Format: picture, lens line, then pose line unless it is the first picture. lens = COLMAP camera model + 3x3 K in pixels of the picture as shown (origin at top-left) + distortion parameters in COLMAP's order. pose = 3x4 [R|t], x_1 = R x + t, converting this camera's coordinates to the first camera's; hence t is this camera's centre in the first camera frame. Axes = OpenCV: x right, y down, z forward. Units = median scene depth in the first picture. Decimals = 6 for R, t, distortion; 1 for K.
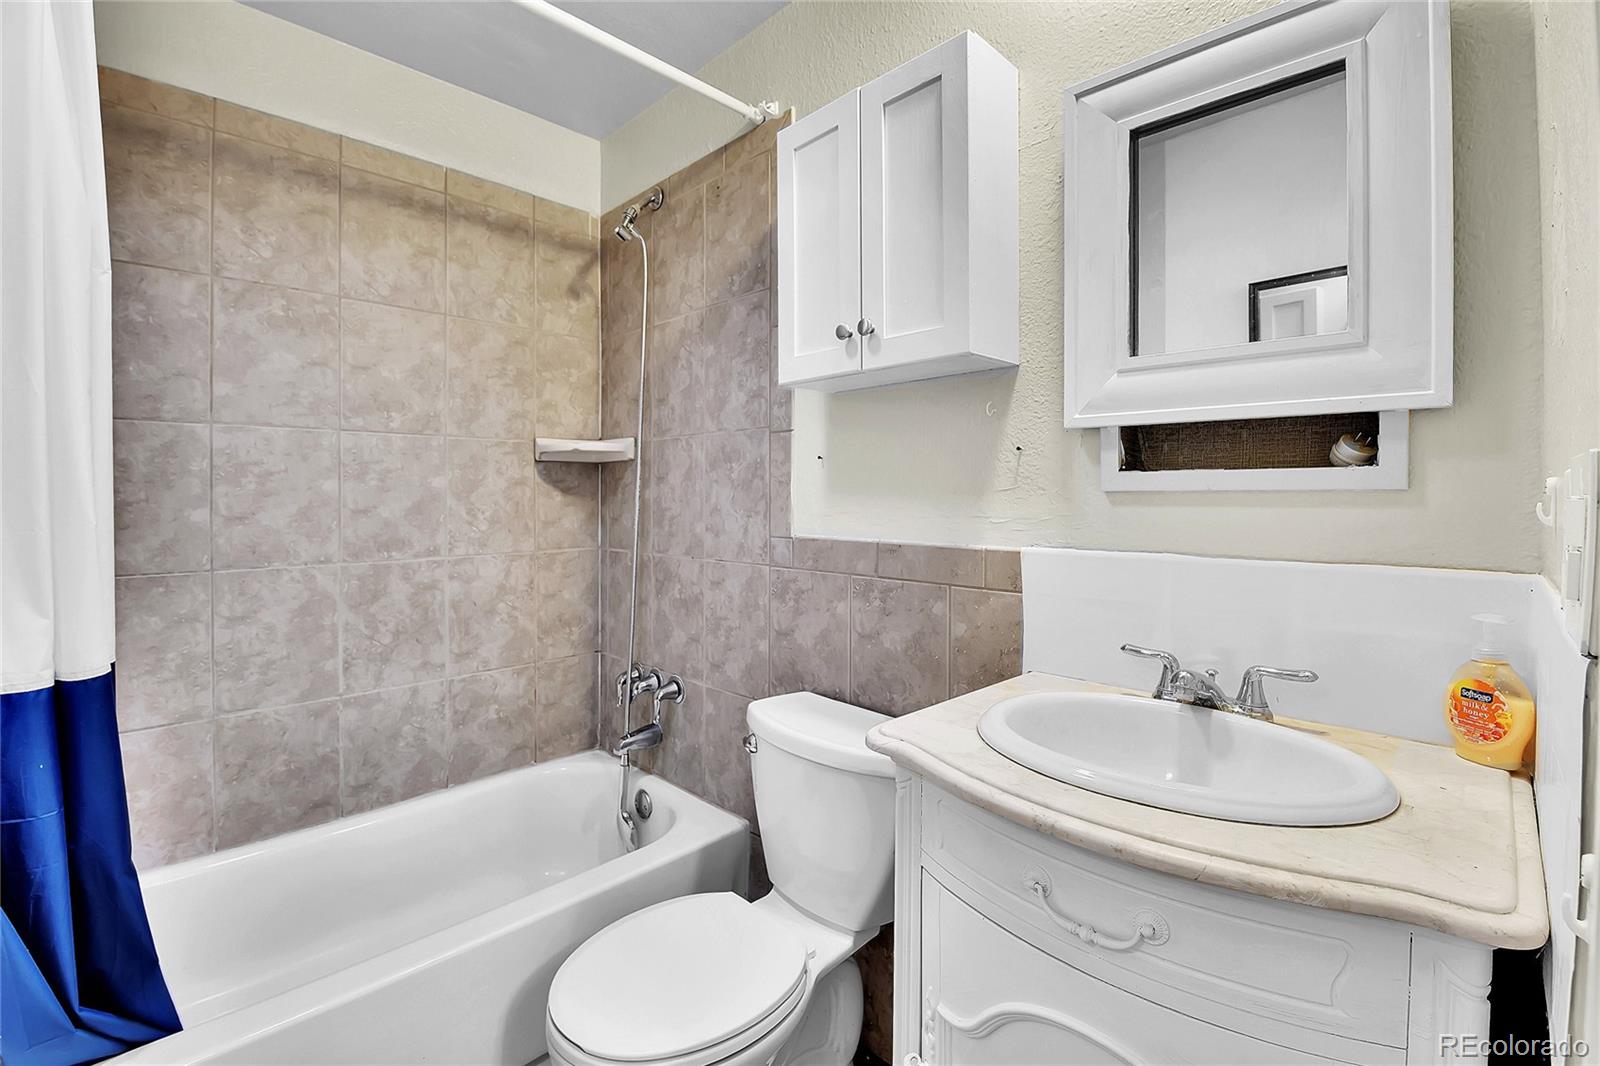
lens RADIAL K [[705.3, 0, 817.1], [0, 705.3, 520.2], [0, 0, 1]] dist [-0.002387, -0.012300]
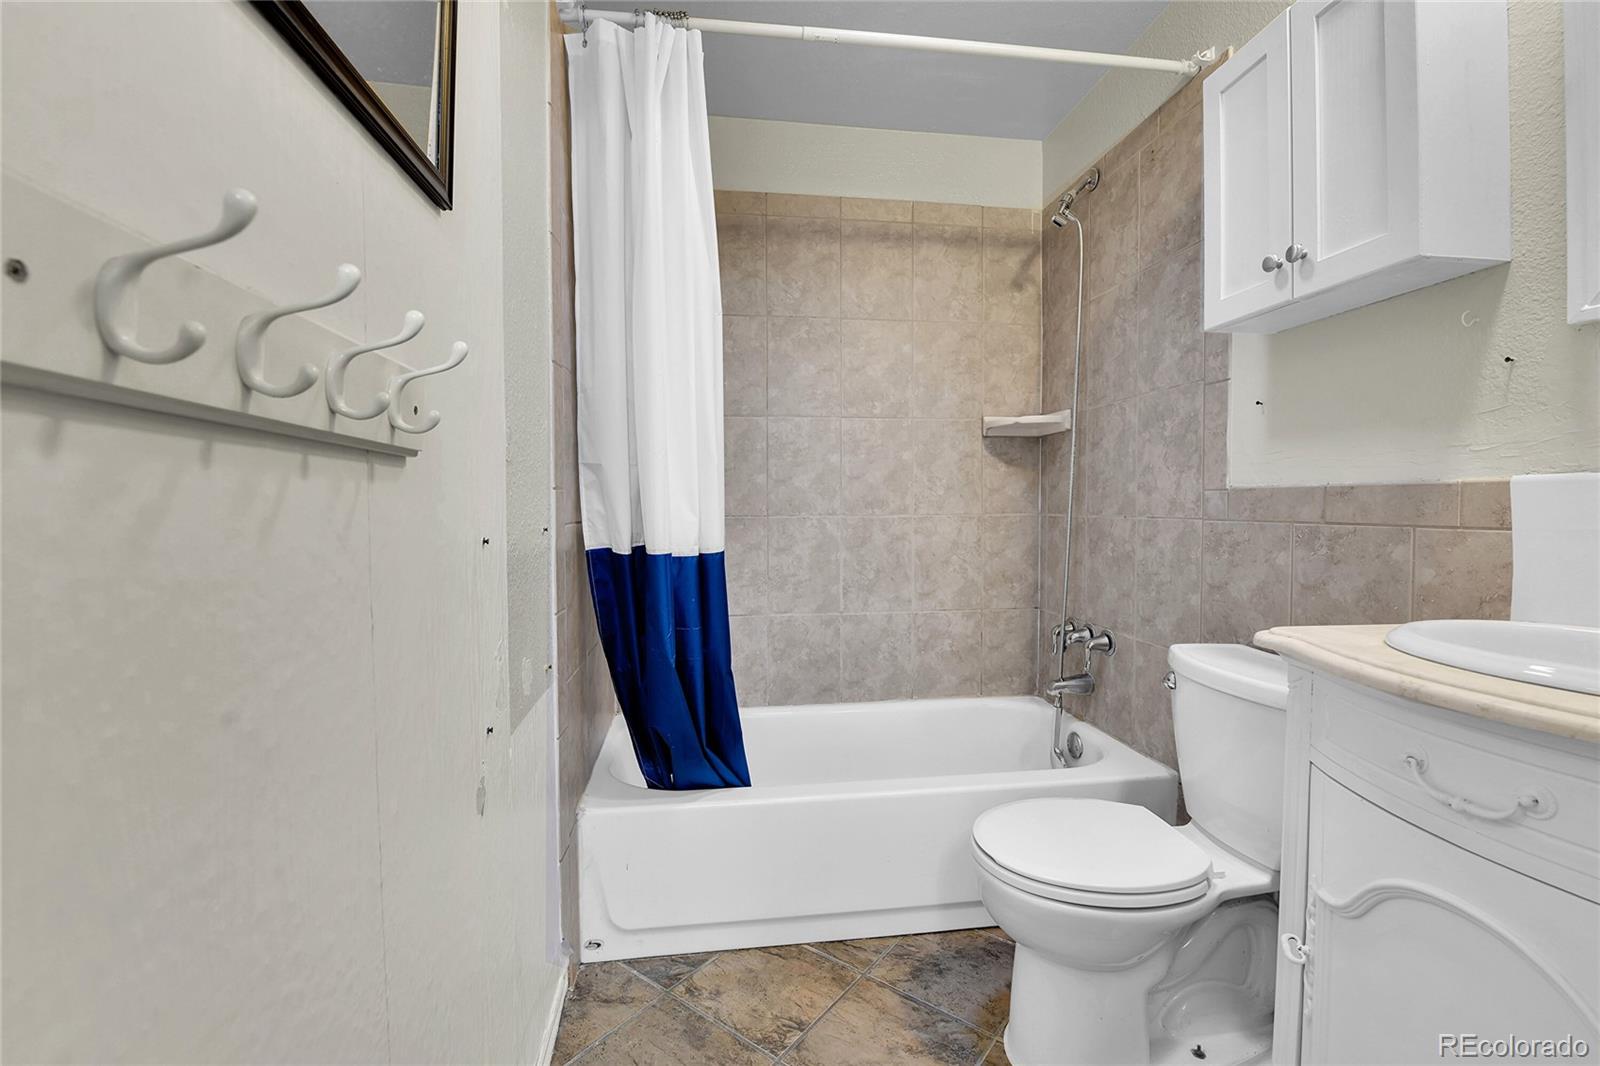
lens RADIAL K [[705.3, 0, 817.1], [0, 705.3, 520.2], [0, 0, 1]] dist [-0.002387, -0.012300]
pose [[0.806319, 0.001765, -0.591478, 0.077127], [-0.001509, 0.999998, 0.000927, 0.063075], [0.591479, 0.000145, 0.806321, -0.108436]]
